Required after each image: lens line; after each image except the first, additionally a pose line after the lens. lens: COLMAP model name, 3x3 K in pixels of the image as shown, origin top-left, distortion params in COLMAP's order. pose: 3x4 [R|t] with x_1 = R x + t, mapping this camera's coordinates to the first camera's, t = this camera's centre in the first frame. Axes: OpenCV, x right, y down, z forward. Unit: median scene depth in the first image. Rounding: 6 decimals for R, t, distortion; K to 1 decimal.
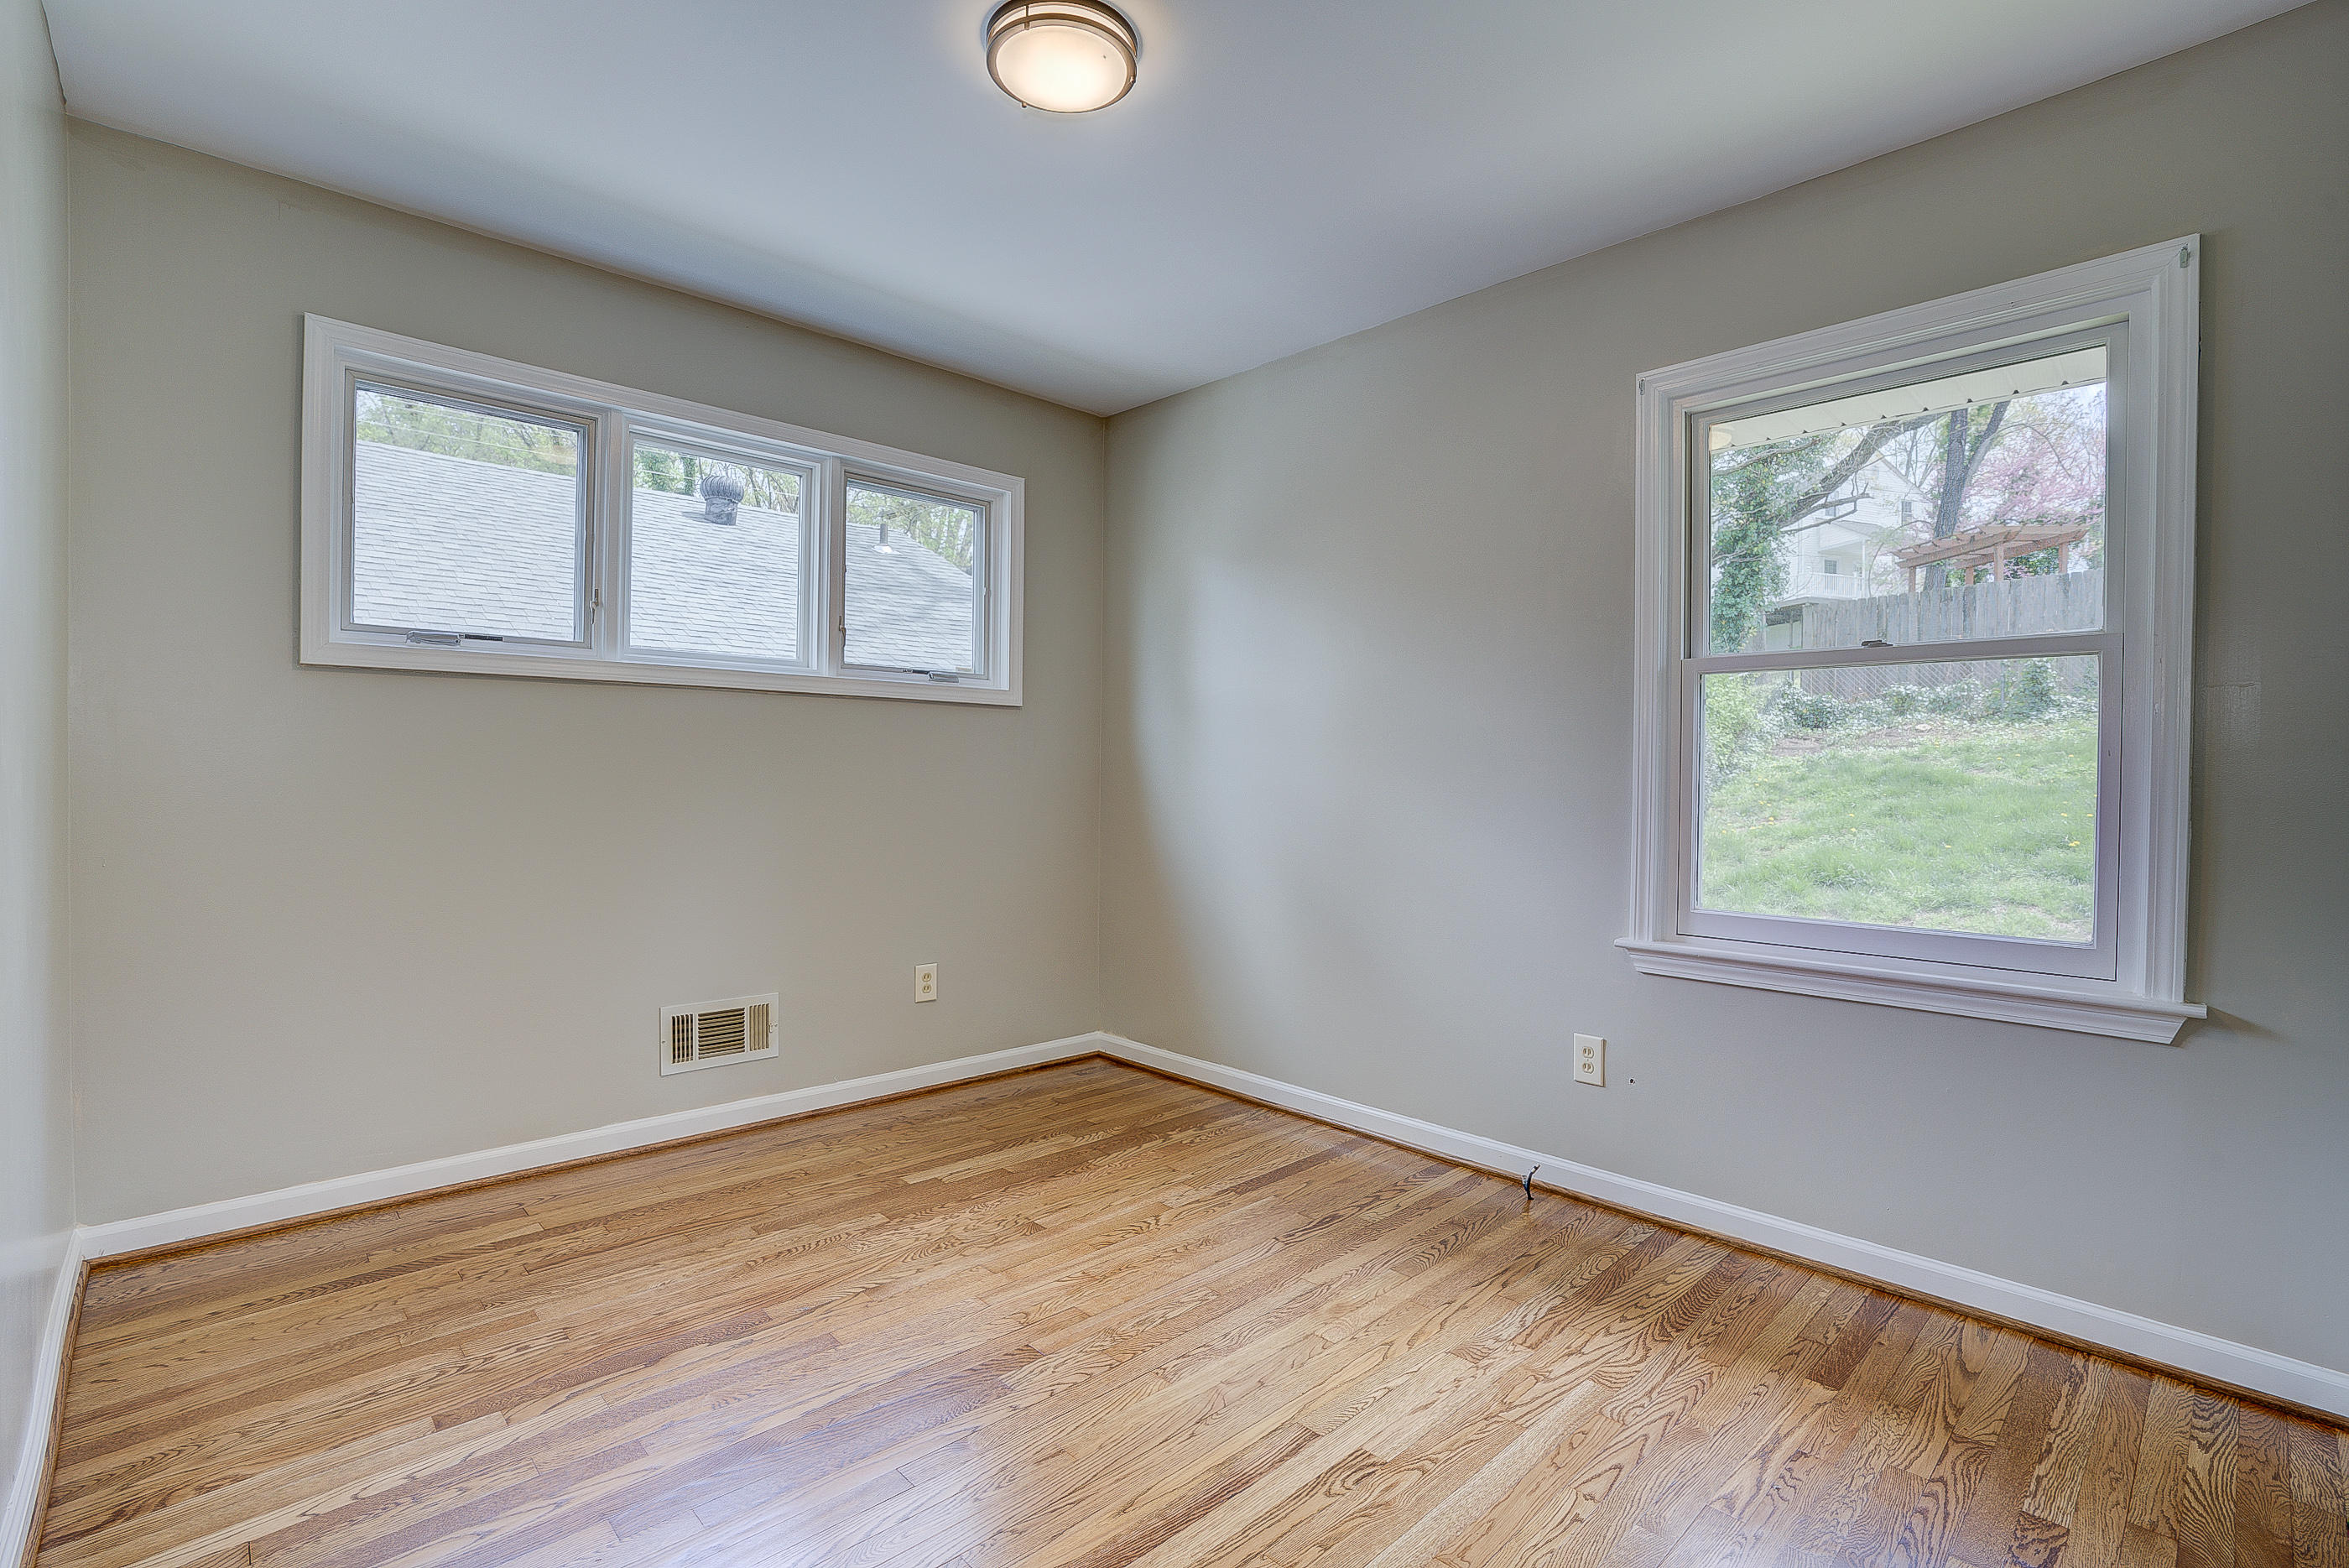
lens RADIAL K [[1079.1, 0, 1193.7], [0, 1079.1, 777.9], [0, 0, 1]] dist [-0.060180, 0.019943]
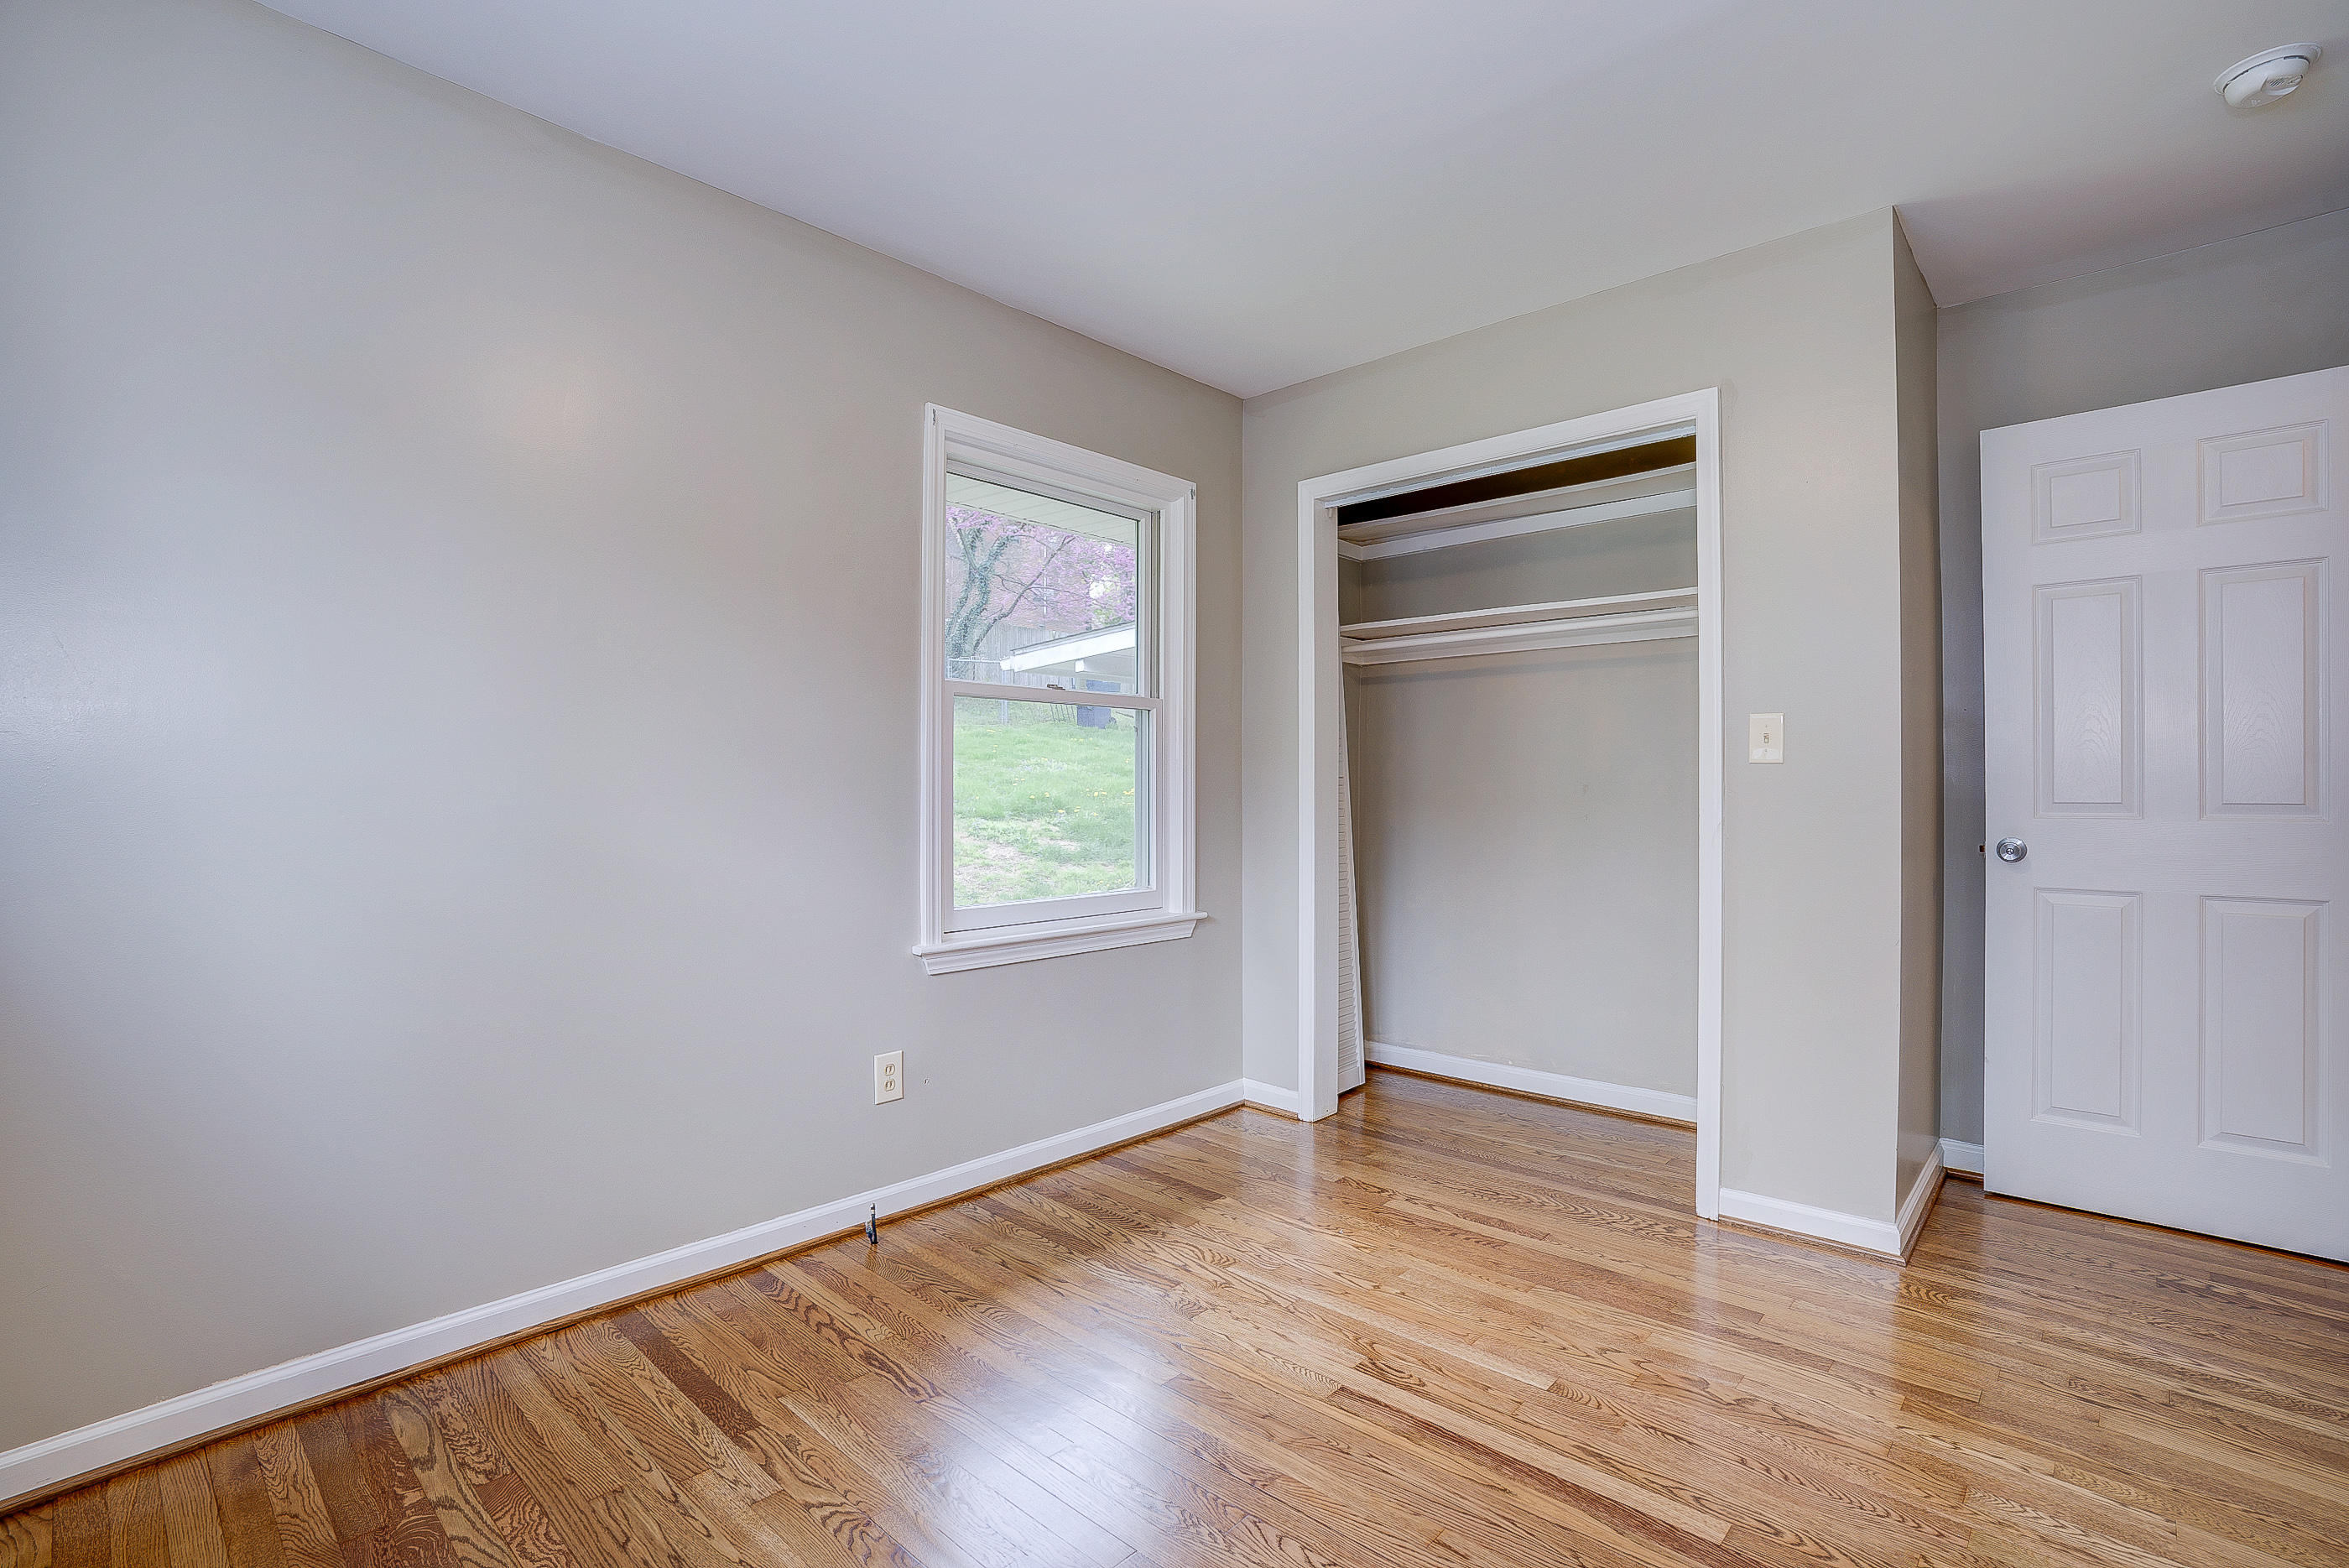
lens RADIAL K [[1079.1, 0, 1180.7], [0, 1079.1, 770.1], [0, 0, 1]] dist [-0.060180, 0.019943]
pose [[-0.044598, -0.000396, 0.999005, -0.483475], [0.002834, 0.999996, 0.000522, -0.014649], [-0.999001, 0.002854, -0.044596, 0.595357]]
